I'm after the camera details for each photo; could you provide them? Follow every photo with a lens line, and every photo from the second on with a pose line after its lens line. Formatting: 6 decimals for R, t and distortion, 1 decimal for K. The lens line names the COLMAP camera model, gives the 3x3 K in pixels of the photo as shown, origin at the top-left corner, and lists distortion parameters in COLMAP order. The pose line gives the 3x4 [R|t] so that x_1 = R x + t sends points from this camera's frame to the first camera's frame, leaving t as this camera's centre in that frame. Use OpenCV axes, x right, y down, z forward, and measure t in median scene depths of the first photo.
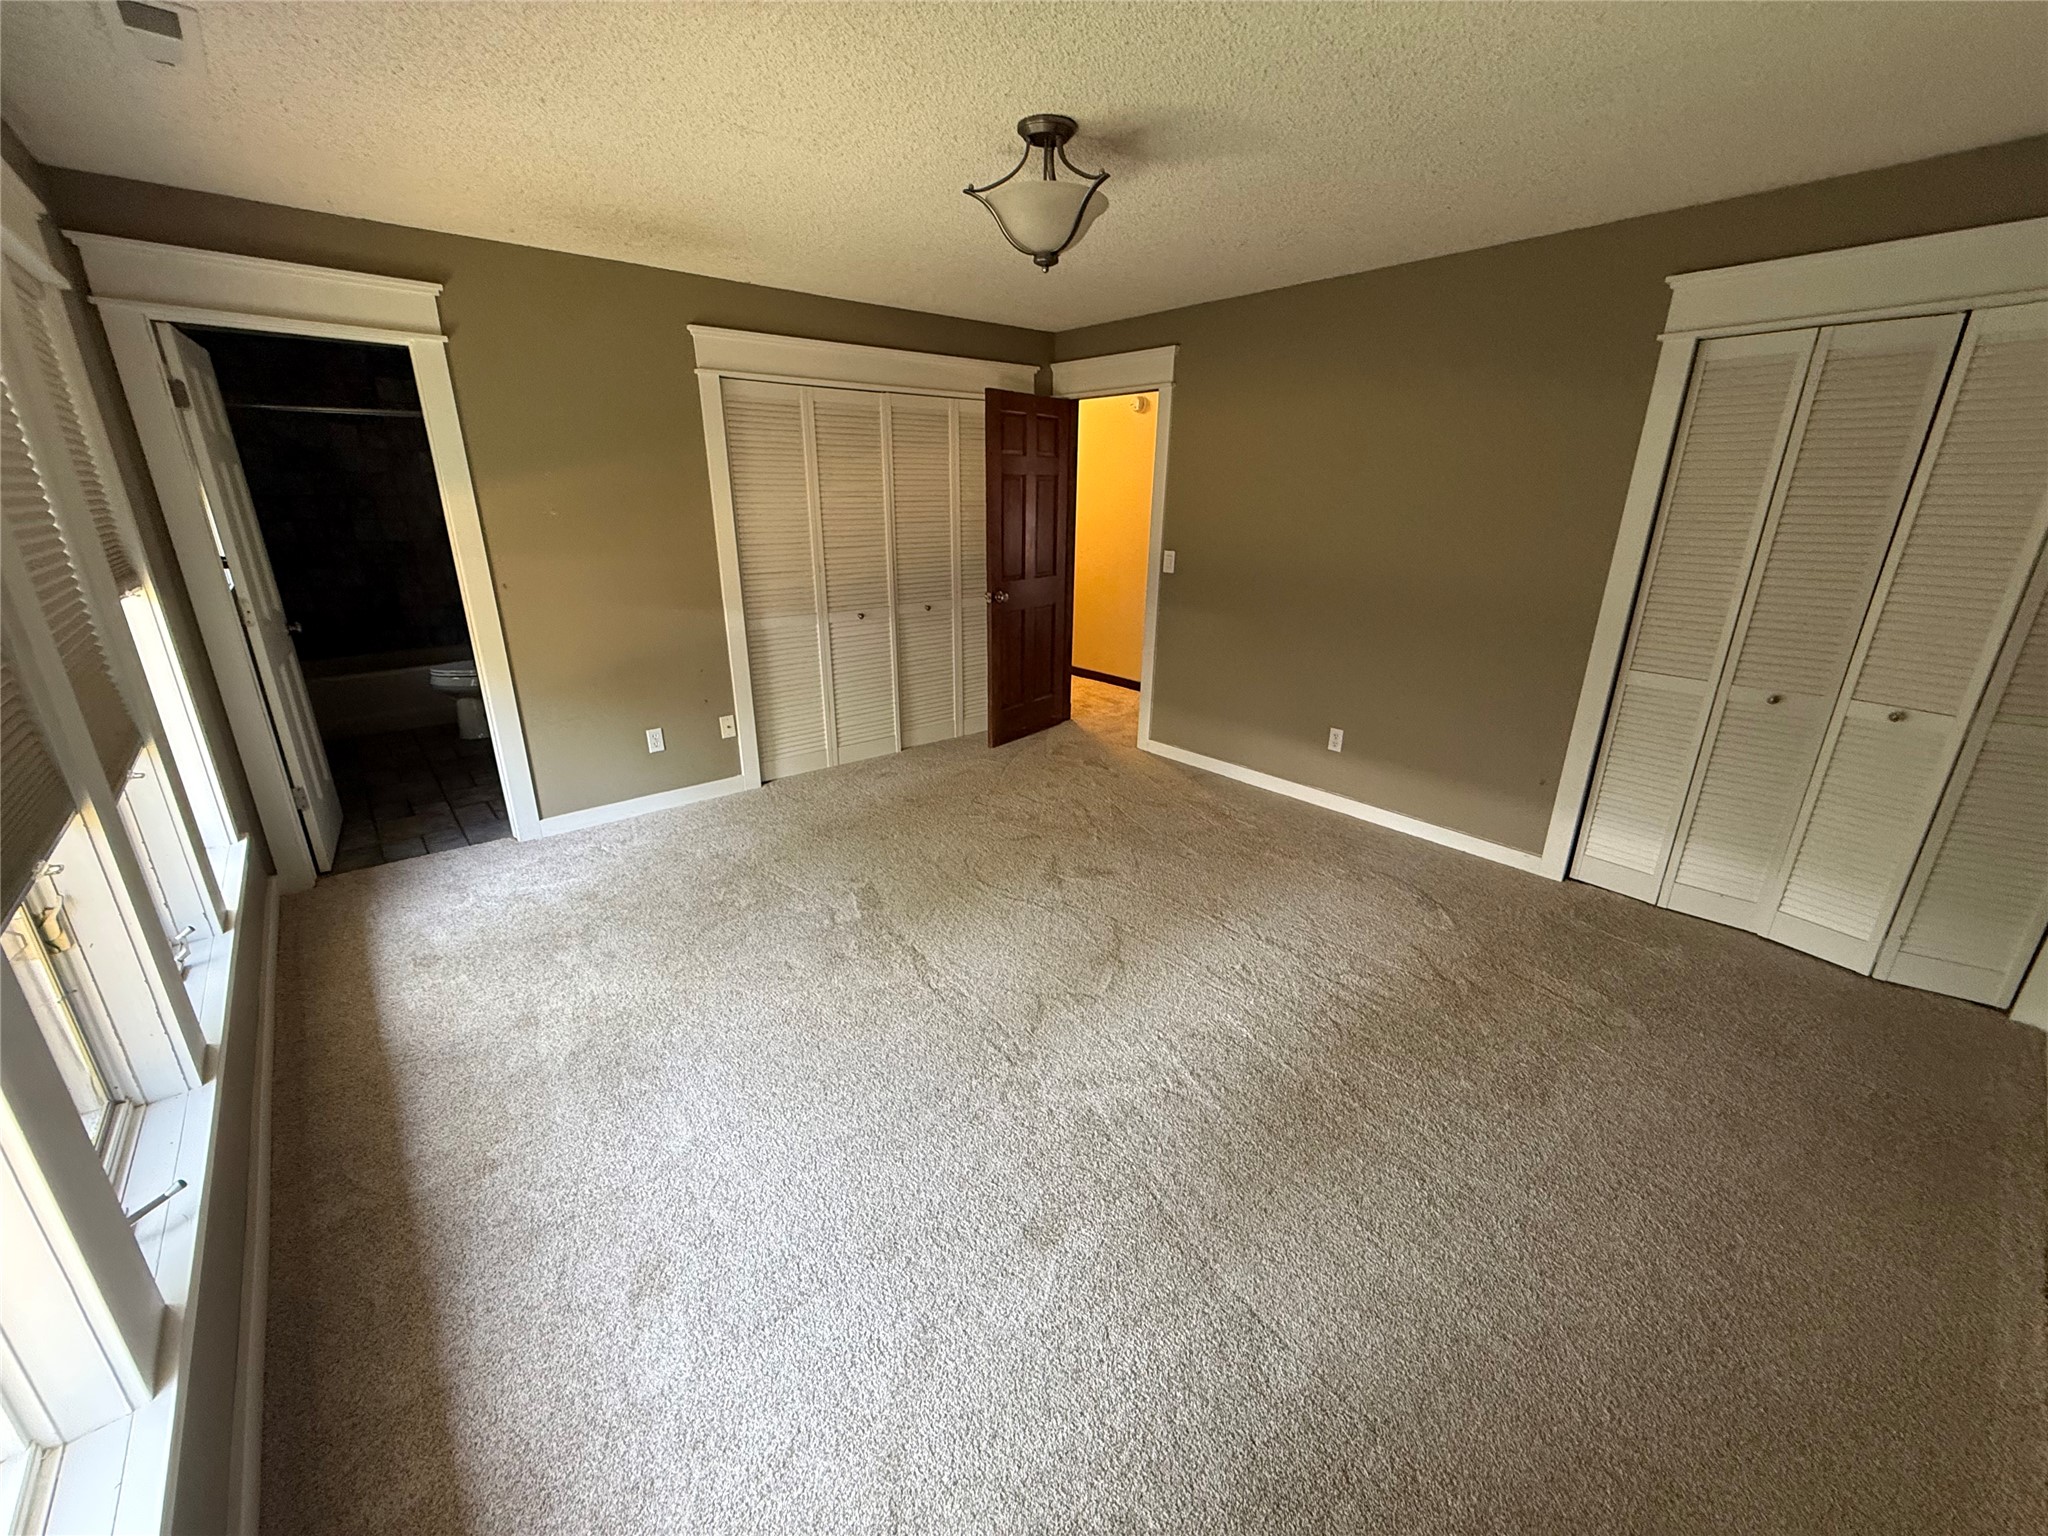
lens RADIAL K [[815.3, 0, 1019.0], [0, 815.3, 772.6], [0, 0, 1]] dist [-0.000931, 0.000064]
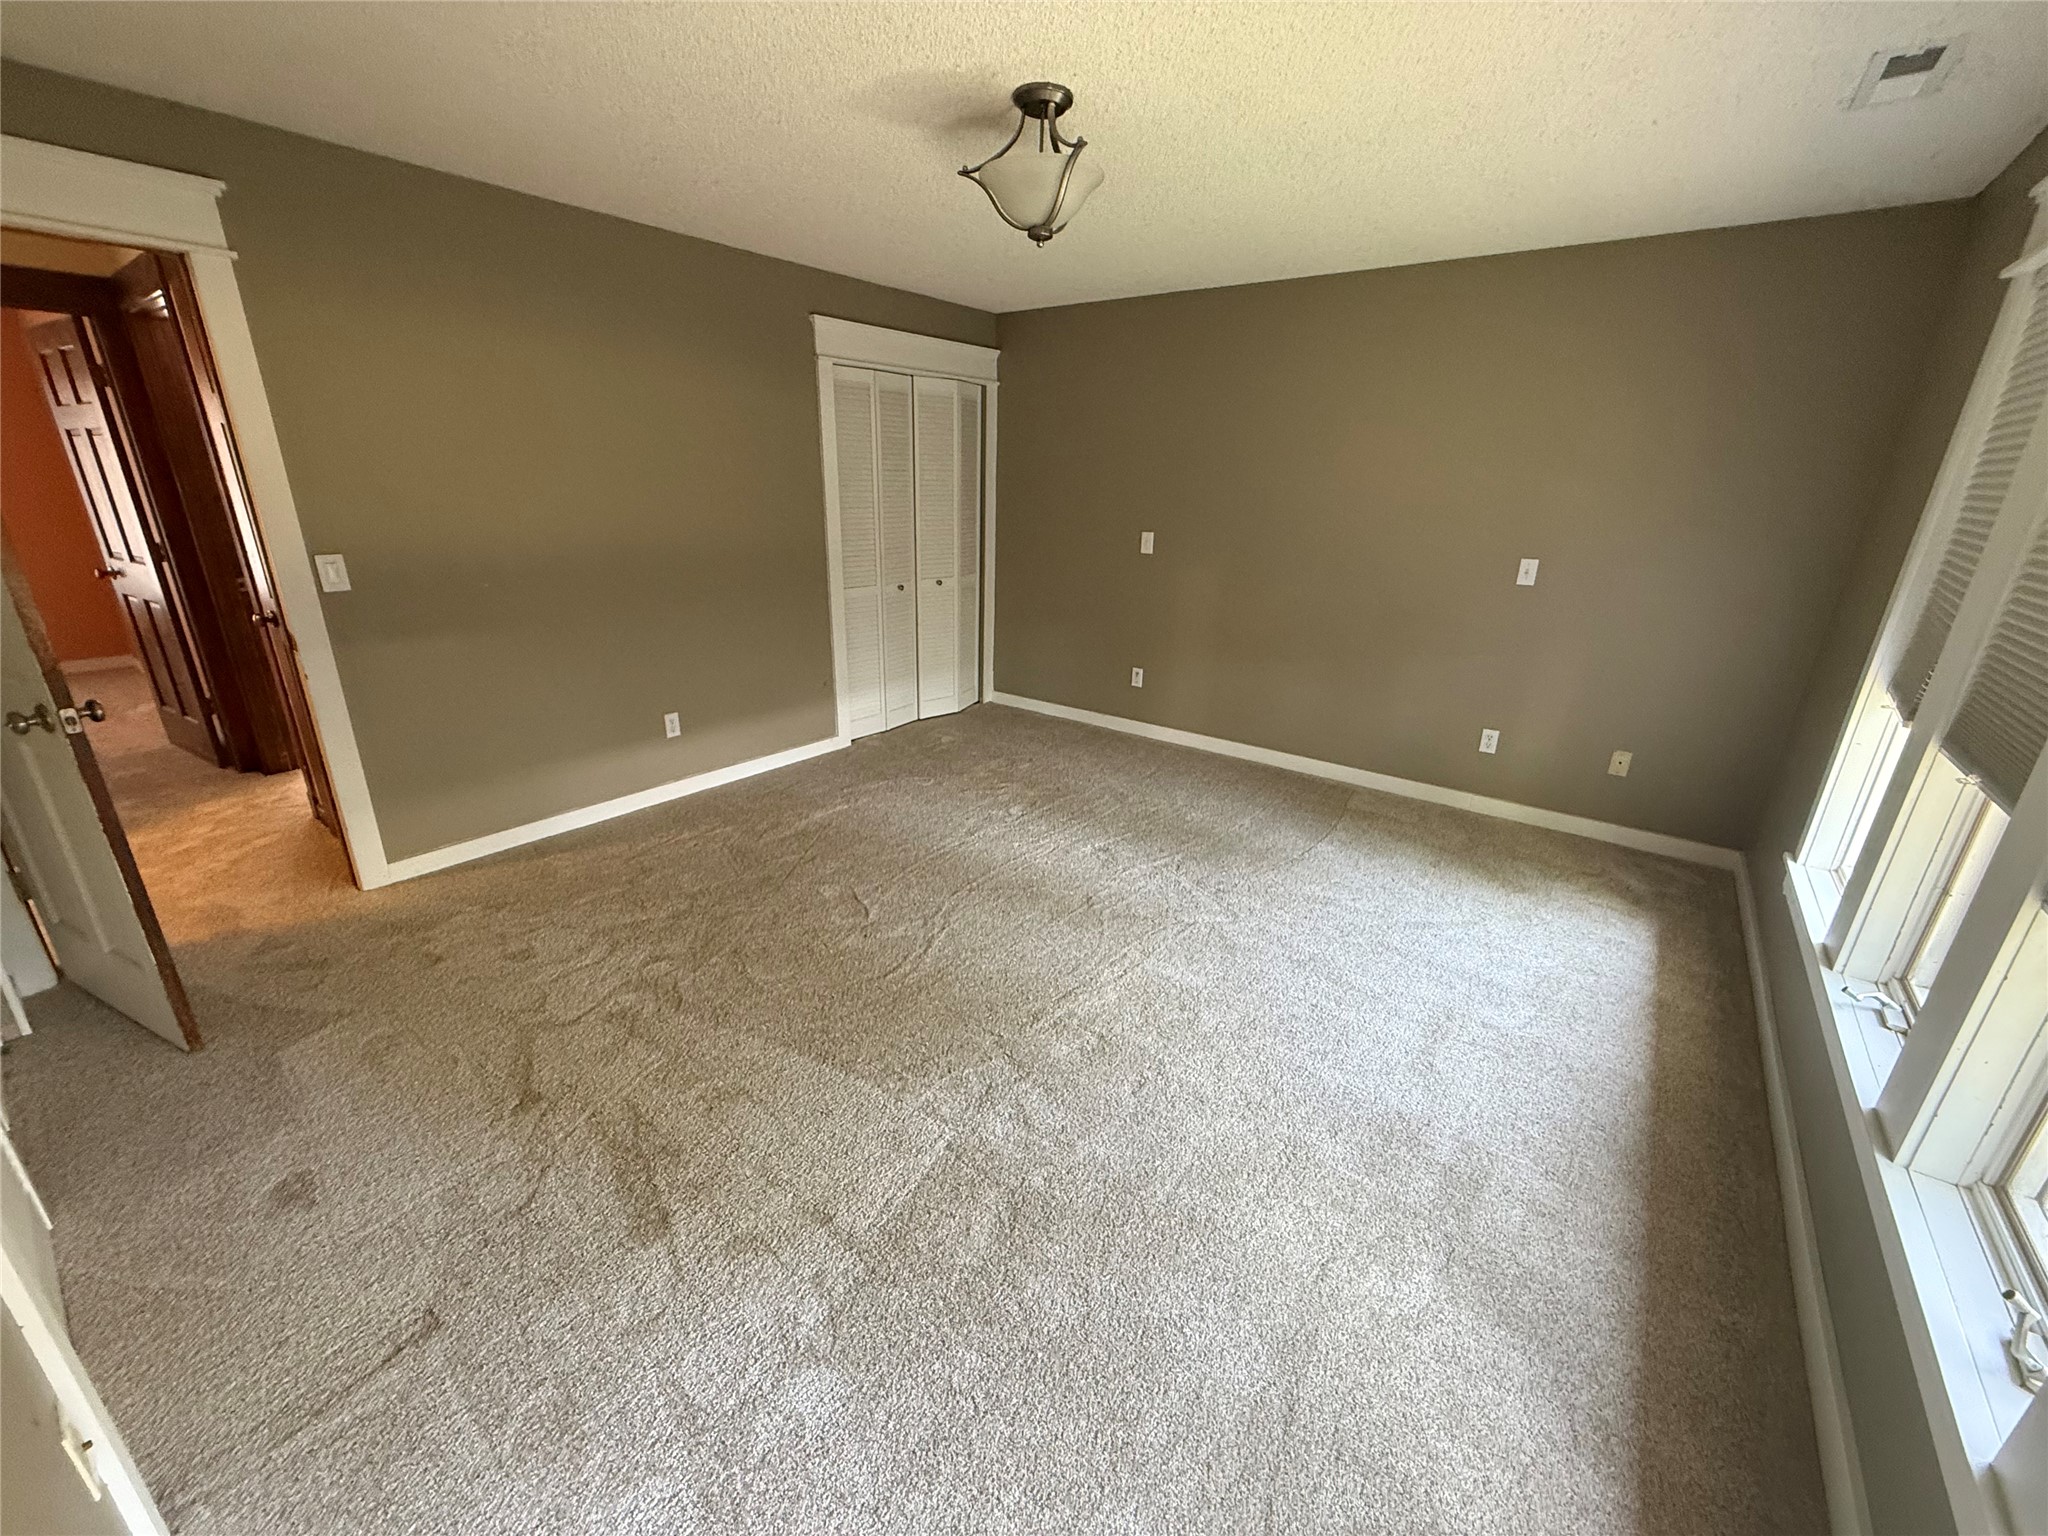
lens RADIAL K [[815.3, 0, 1019.0], [0, 815.3, 772.6], [0, 0, 1]] dist [-0.000931, 0.000064]
pose [[-0.212370, -0.350016, 0.912353, -0.684437], [0.294336, 0.867378, 0.401275, -0.296628], [-0.931807, 0.353758, -0.081183, 0.828697]]
